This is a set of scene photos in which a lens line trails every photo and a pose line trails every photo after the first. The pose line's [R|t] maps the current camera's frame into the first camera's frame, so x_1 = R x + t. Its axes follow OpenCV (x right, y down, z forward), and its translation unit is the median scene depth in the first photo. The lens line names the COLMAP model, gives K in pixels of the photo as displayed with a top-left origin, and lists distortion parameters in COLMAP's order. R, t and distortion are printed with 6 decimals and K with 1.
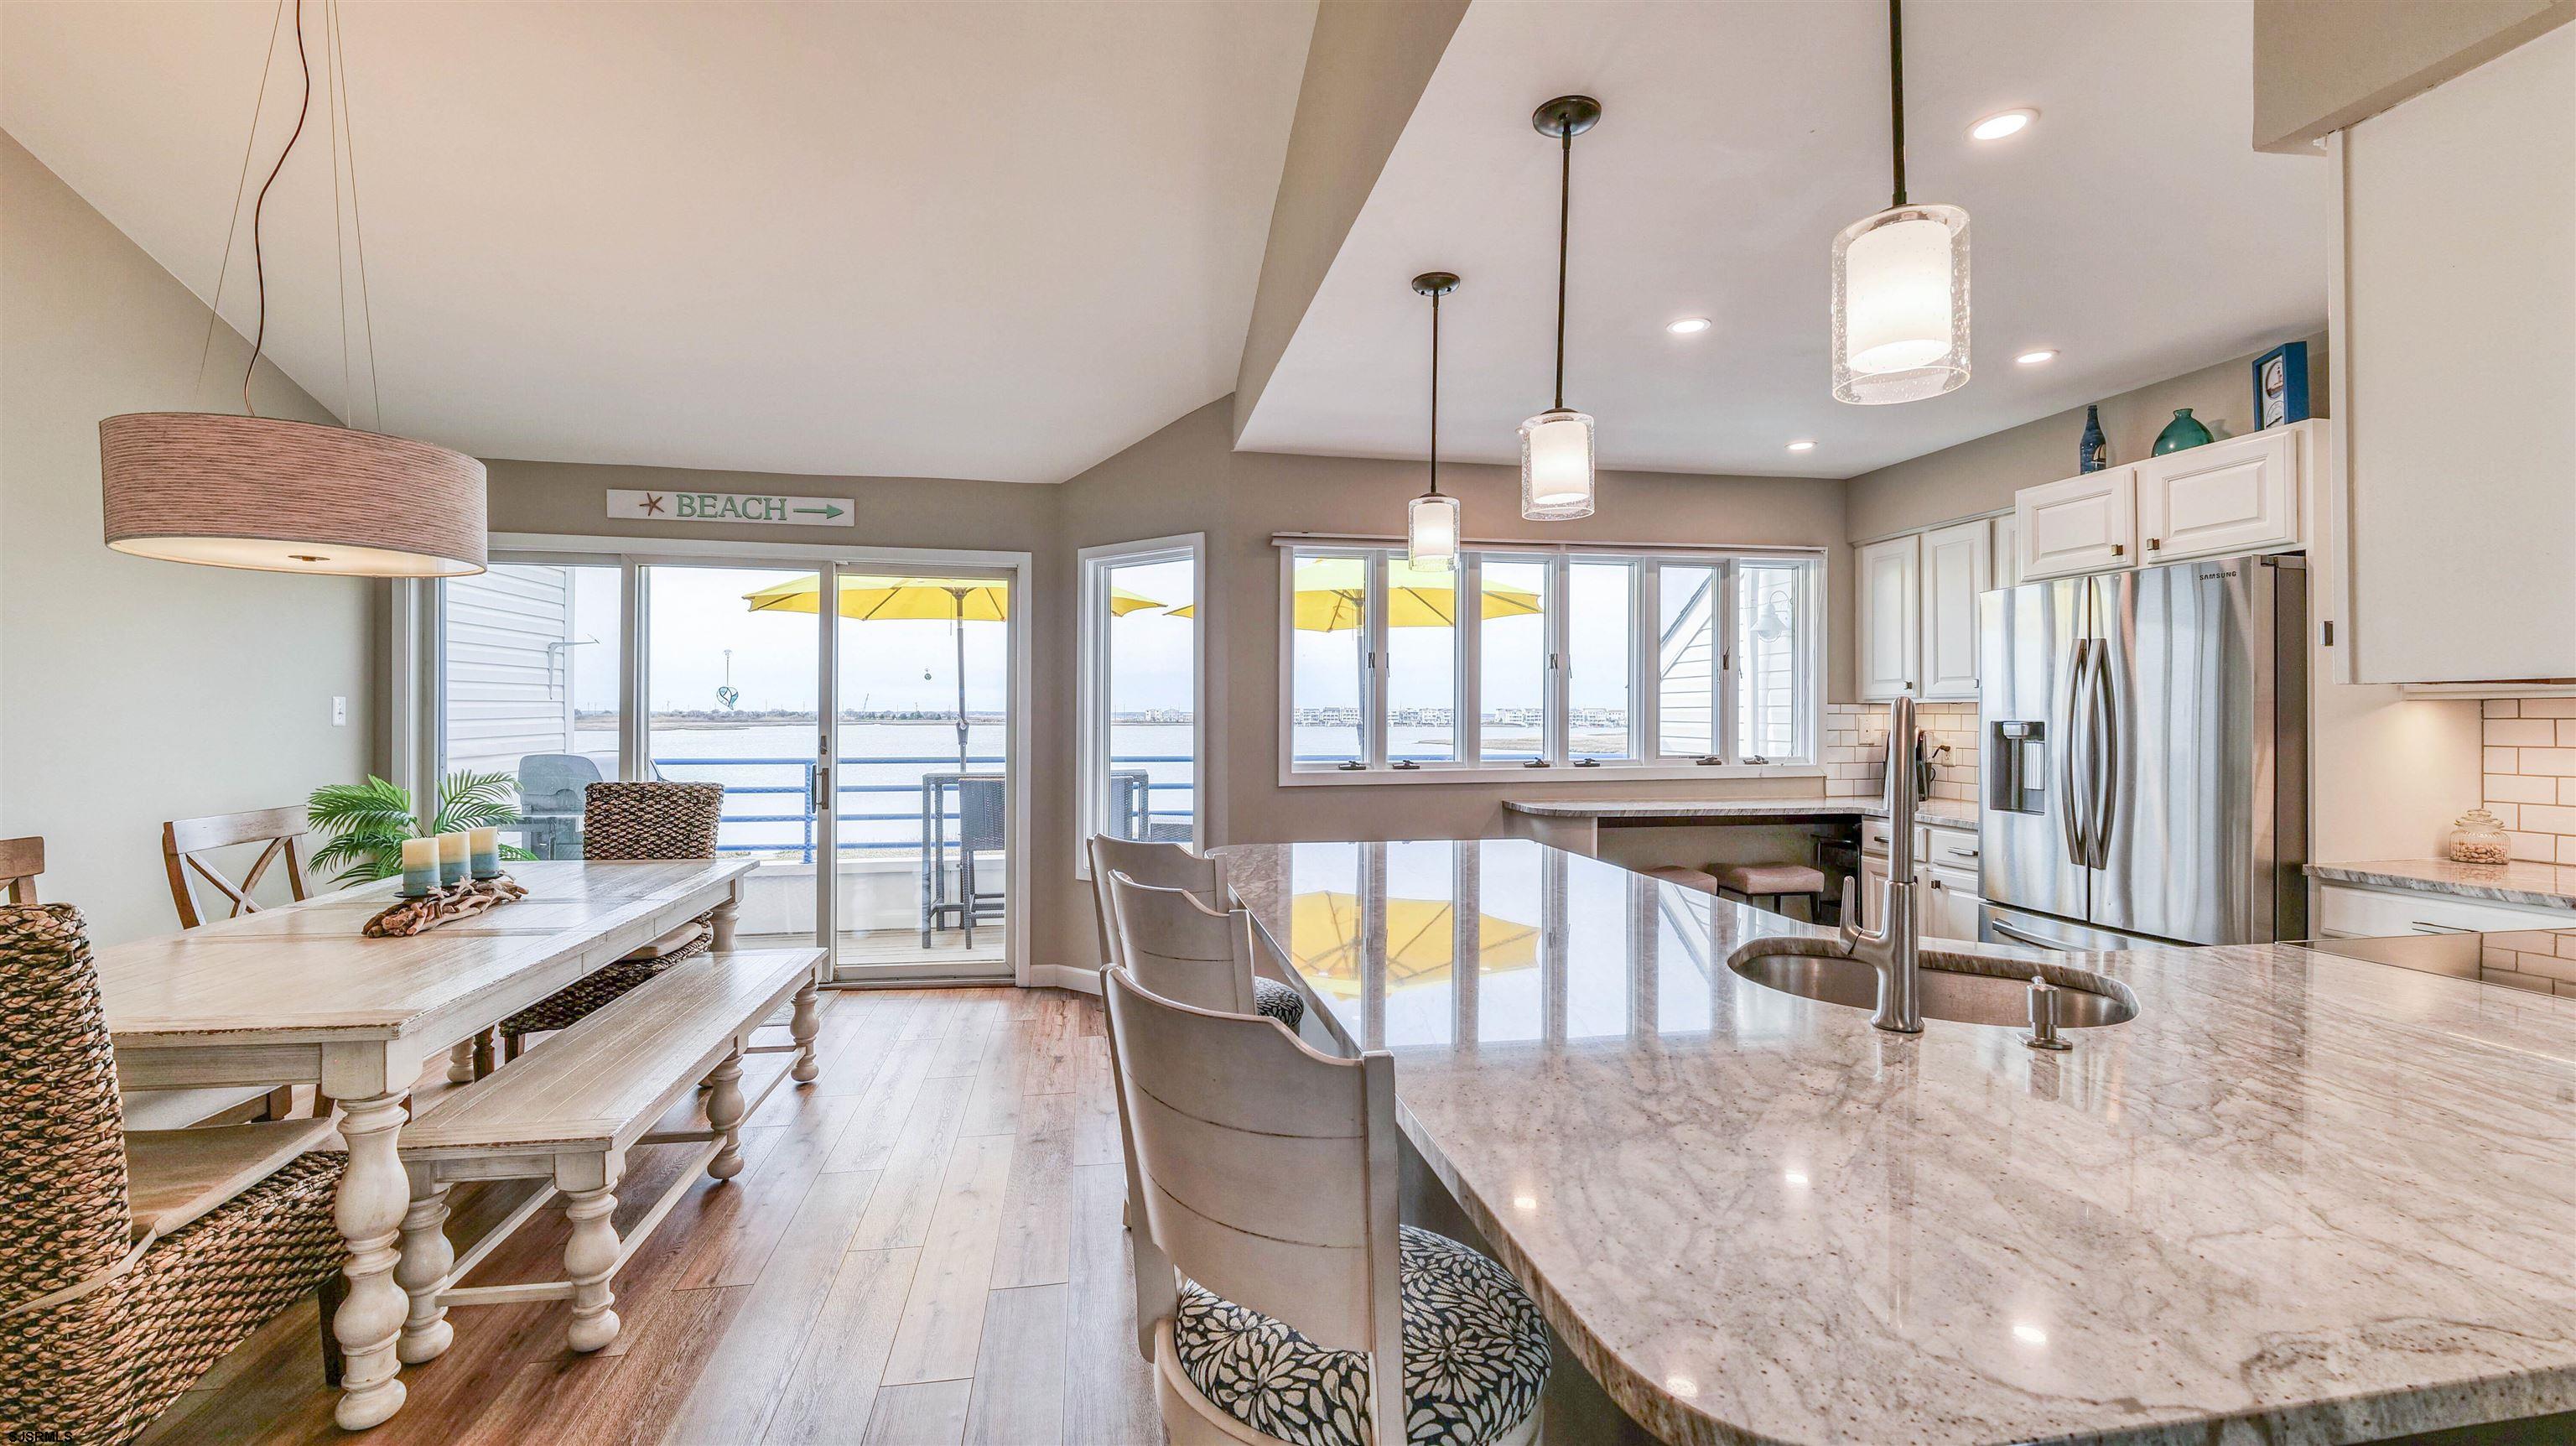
lens RADIAL K [[1046.3, 0, 1275.2], [0, 1046.3, 716.2], [0, 0, 1]] dist [-0.013843, 0.001498]
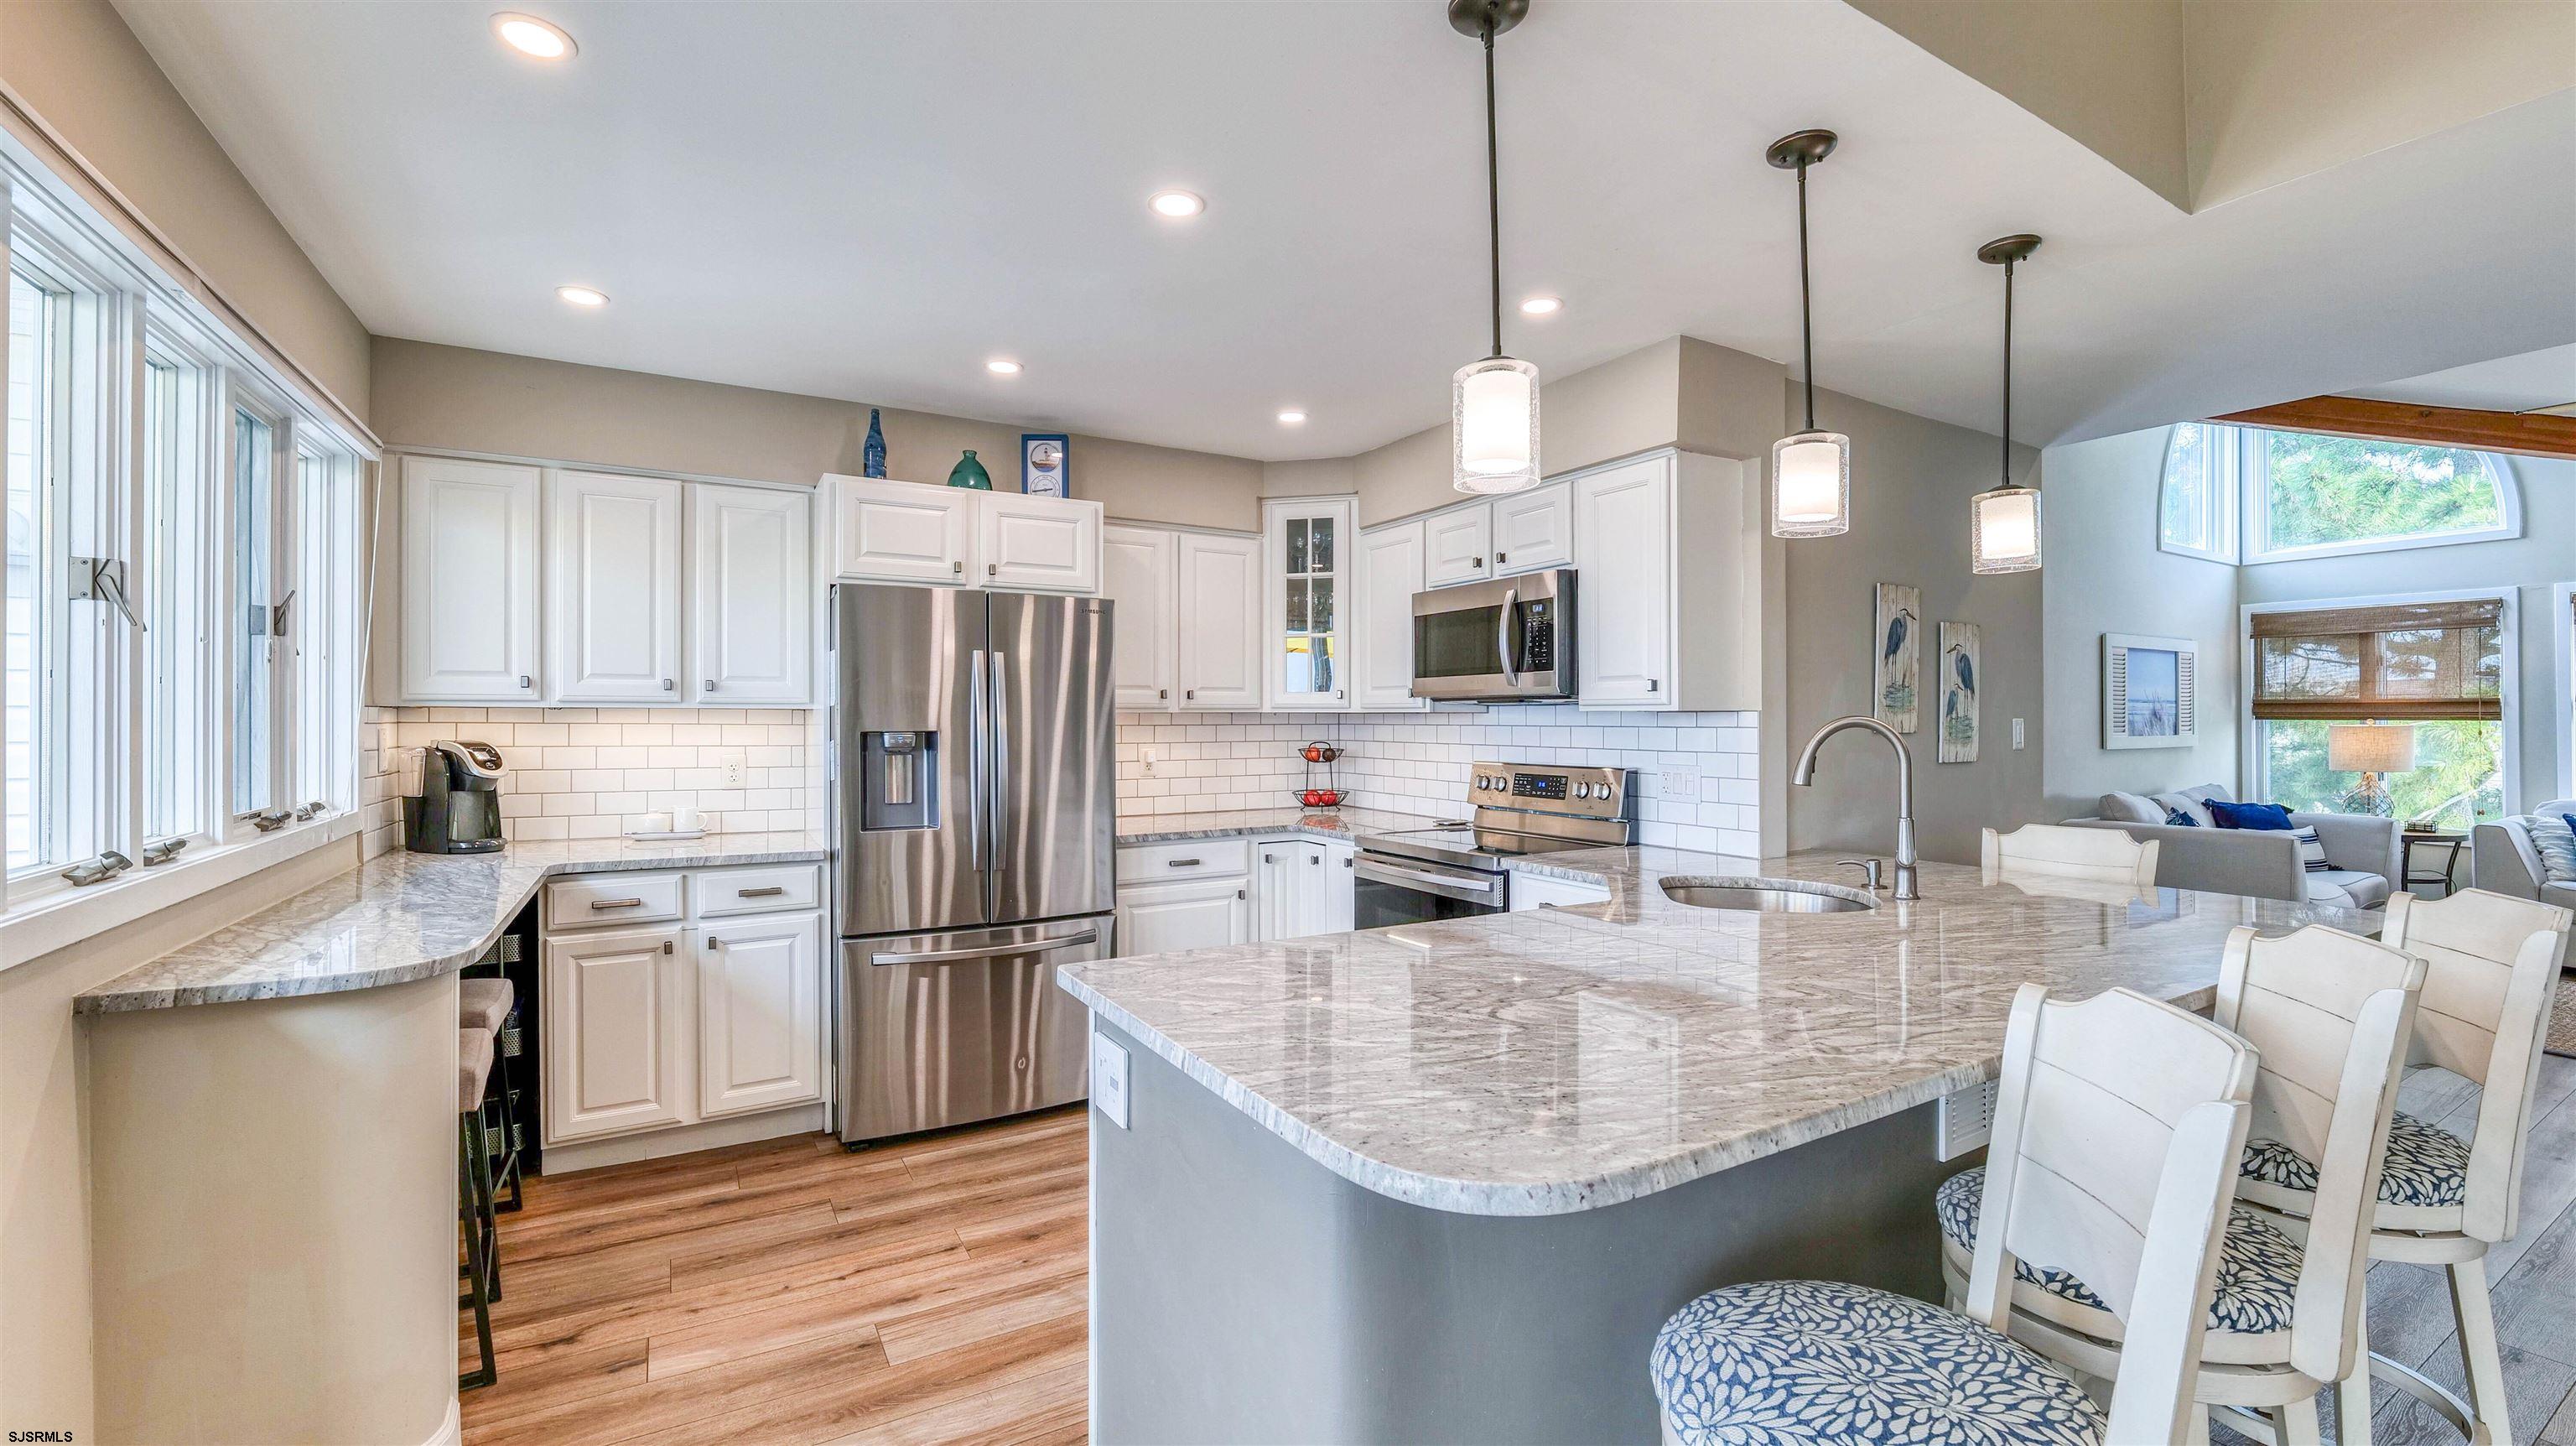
lens RADIAL K [[1046.3, 0, 1275.2], [0, 1046.3, 716.2], [0, 0, 1]] dist [-0.013843, 0.001498]
pose [[-0.347259, 0.001737, 0.937768, -0.204049], [0.001065, 0.999998, -0.001458, -0.005282], [-0.937769, 0.000493, -0.347261, 0.747524]]
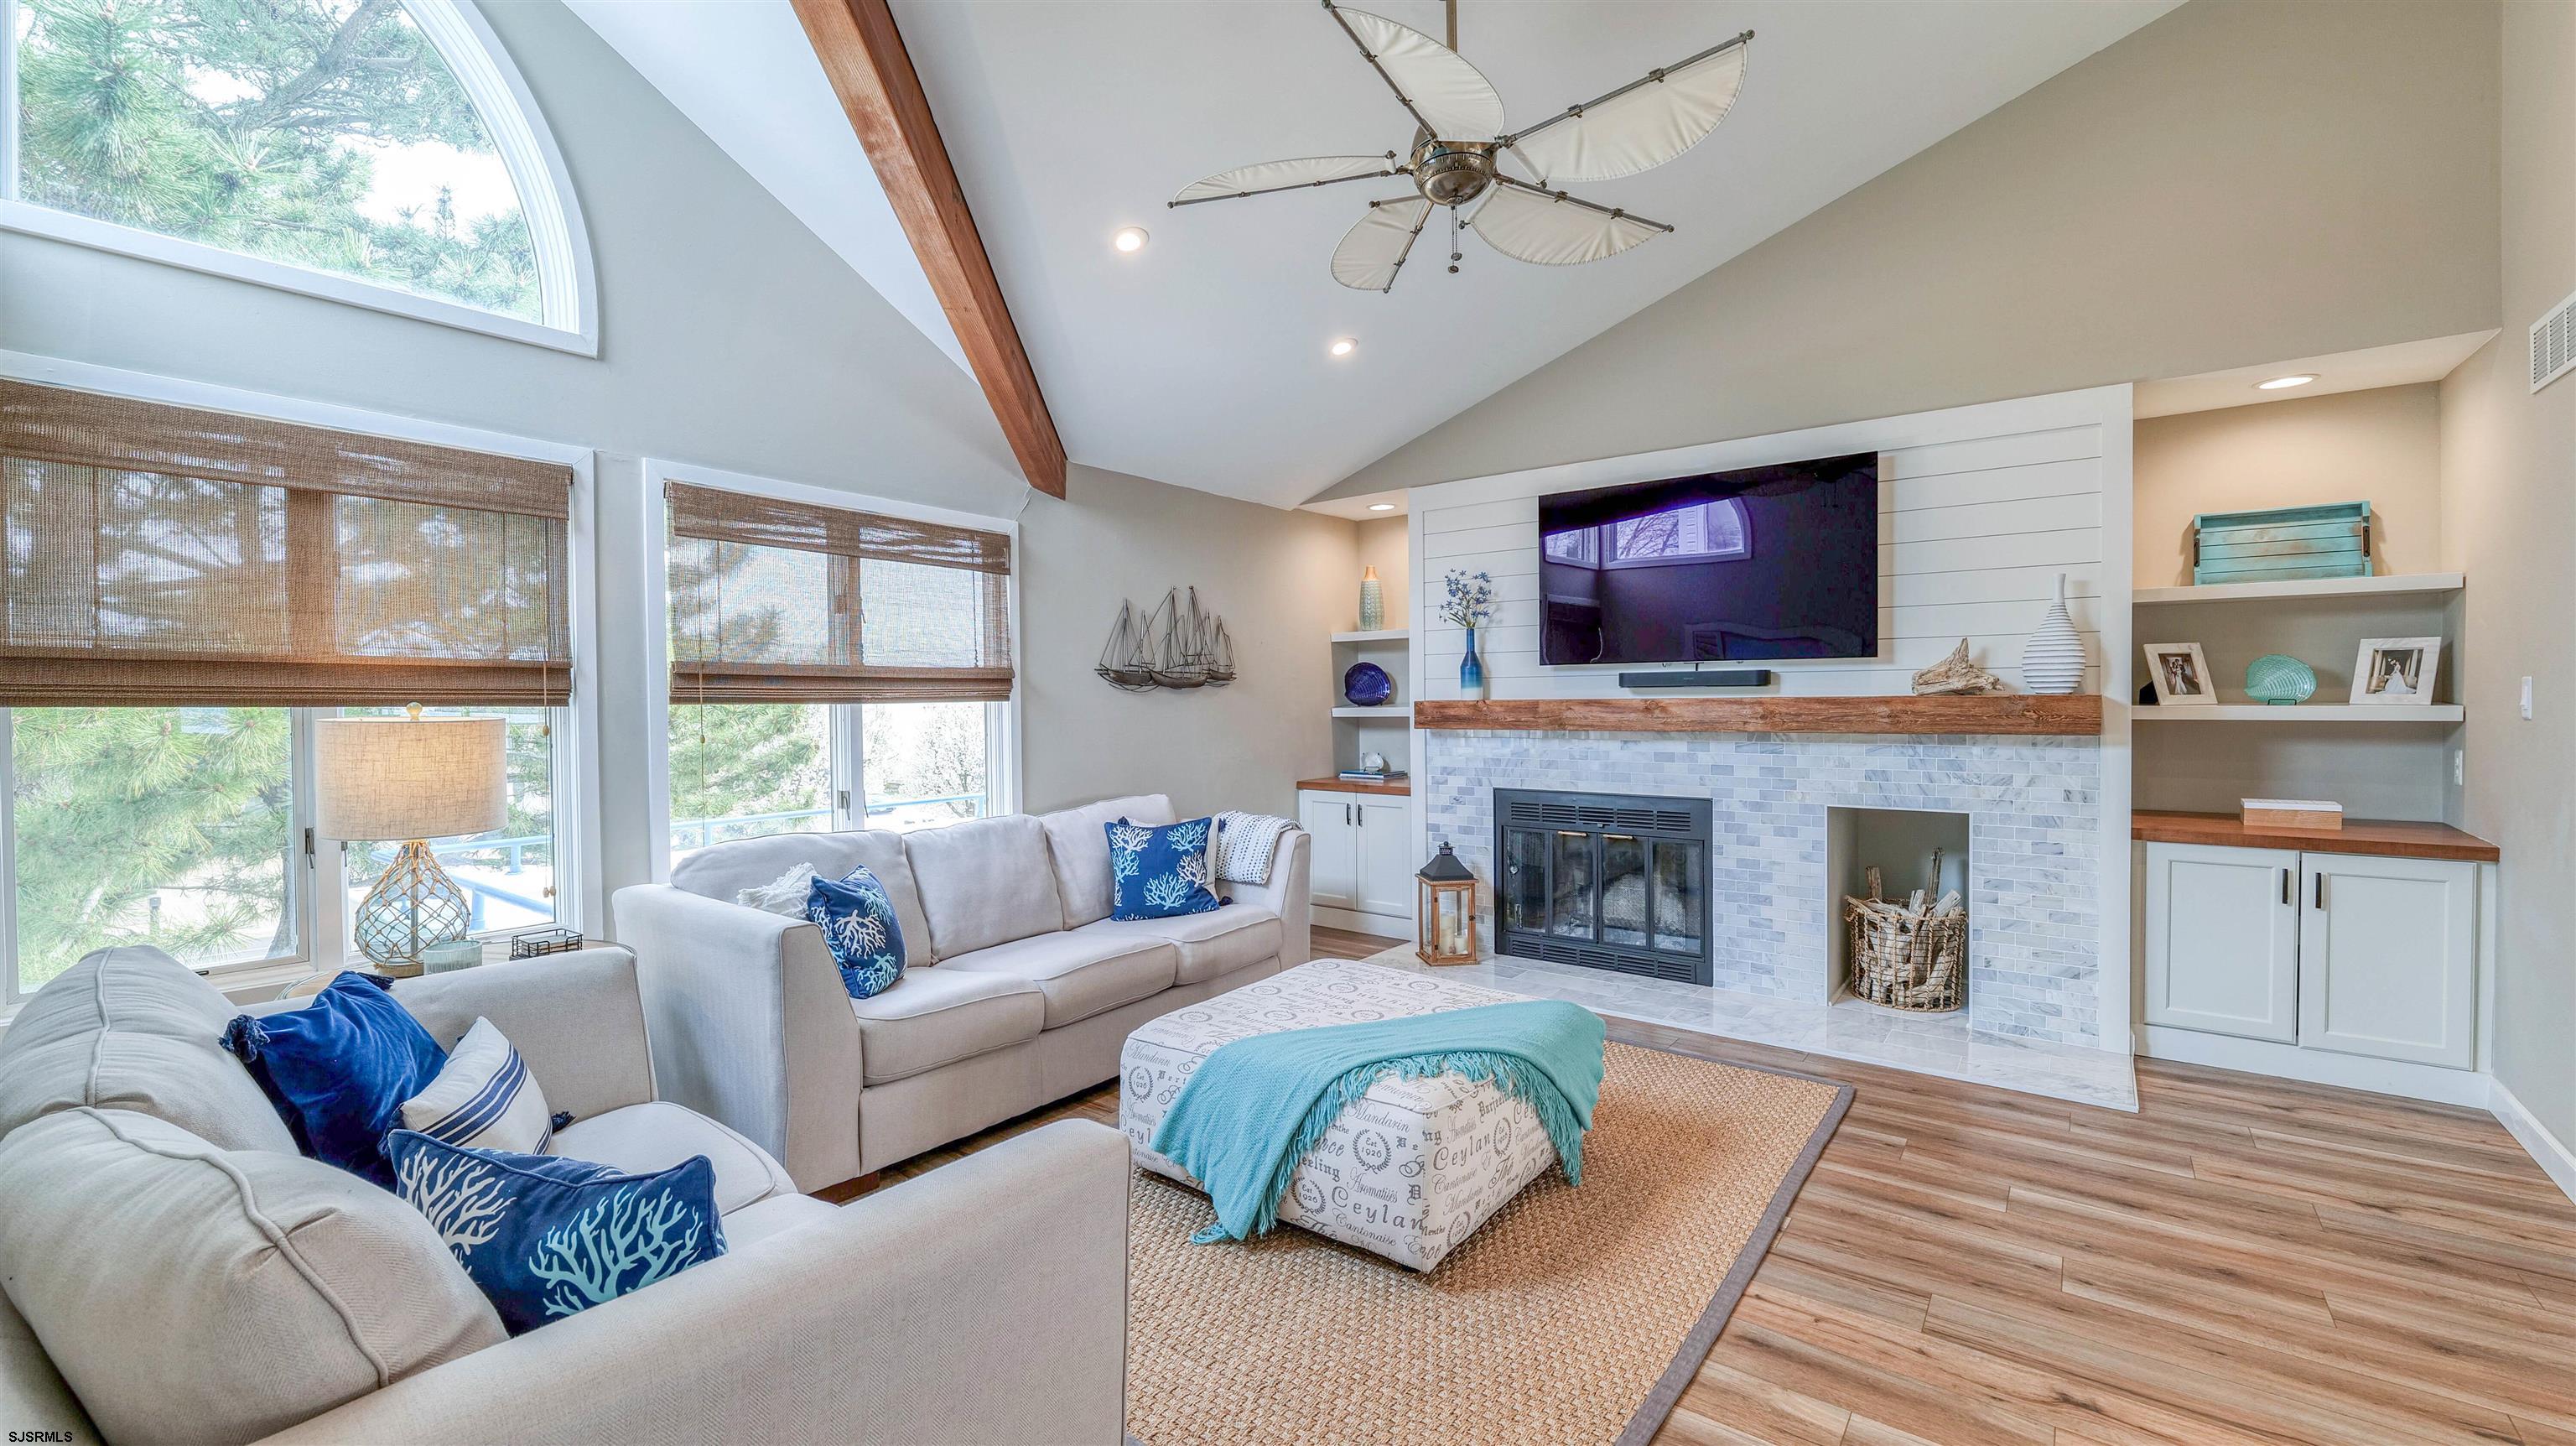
lens RADIAL K [[1046.3, 0, 1275.2], [0, 1046.3, 716.2], [0, 0, 1]] dist [-0.013843, 0.001498]
pose [[-0.745081, 0.011181, -0.666880, 0.586179], [0.004781, 0.999923, 0.011423, 0.000946], [0.666957, 0.005322, -0.745077, -0.348420]]
